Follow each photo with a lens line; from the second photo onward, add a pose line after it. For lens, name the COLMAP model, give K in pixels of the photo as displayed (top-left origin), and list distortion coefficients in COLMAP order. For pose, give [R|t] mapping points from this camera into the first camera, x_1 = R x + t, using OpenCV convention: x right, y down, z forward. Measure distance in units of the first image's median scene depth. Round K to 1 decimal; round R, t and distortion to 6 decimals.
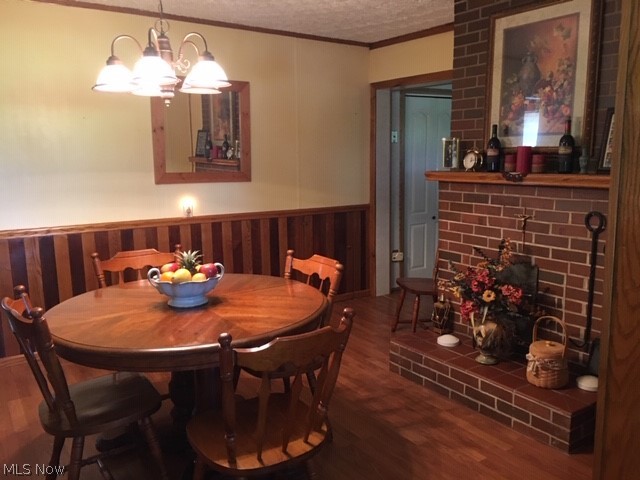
lens RADIAL K [[535.1, 0, 320.0], [0, 535.1, 240.0], [0, 0, 1]] dist [0.001829, -0.016705]
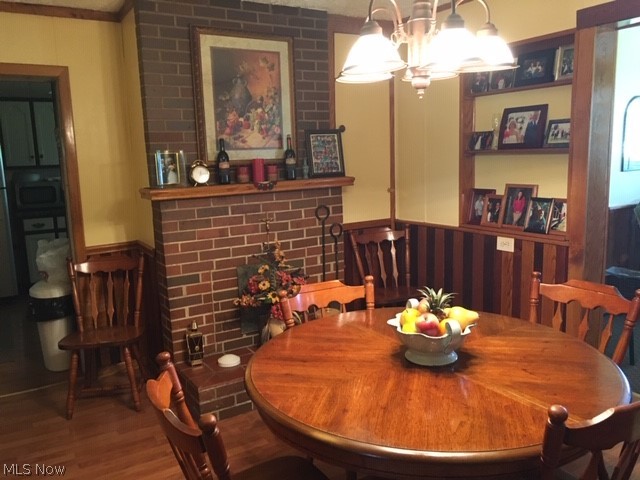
lens RADIAL K [[535.1, 0, 320.0], [0, 535.1, 240.0], [0, 0, 1]] dist [0.001829, -0.016705]
pose [[0.046174, -0.150431, 0.987542, -0.768870], [0.190032, 0.971866, 0.139158, -0.143350], [-0.980692, 0.181239, 0.073462, 0.833695]]
